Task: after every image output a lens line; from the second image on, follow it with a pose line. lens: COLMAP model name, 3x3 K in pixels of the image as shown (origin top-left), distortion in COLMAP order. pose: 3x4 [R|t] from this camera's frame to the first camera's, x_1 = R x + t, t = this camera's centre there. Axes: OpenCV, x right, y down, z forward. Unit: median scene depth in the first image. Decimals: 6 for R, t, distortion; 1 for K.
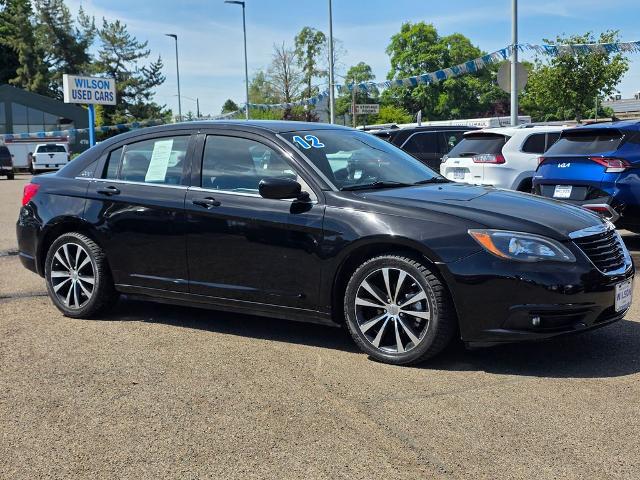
lens RADIAL K [[866.8, 0, 320.0], [0, 866.8, 240.0], [0, 0, 1]] dist [0.171617, -0.612396]
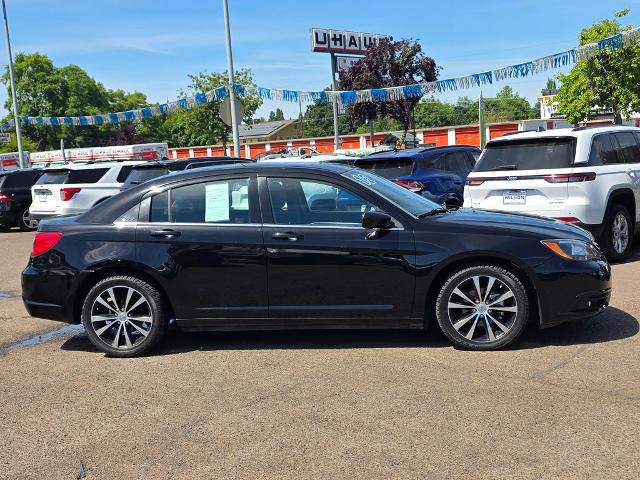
lens RADIAL K [[800.9, 0, 329.5], [0, 800.9, 242.2], [0, 0, 1]] dist [0.154578, -0.423537]
pose [[0.887621, -0.077279, 0.454045, -0.489847], [0.084908, 0.996382, 0.003598, -0.030298], [-0.452680, 0.035358, 0.890972, 0.031059]]
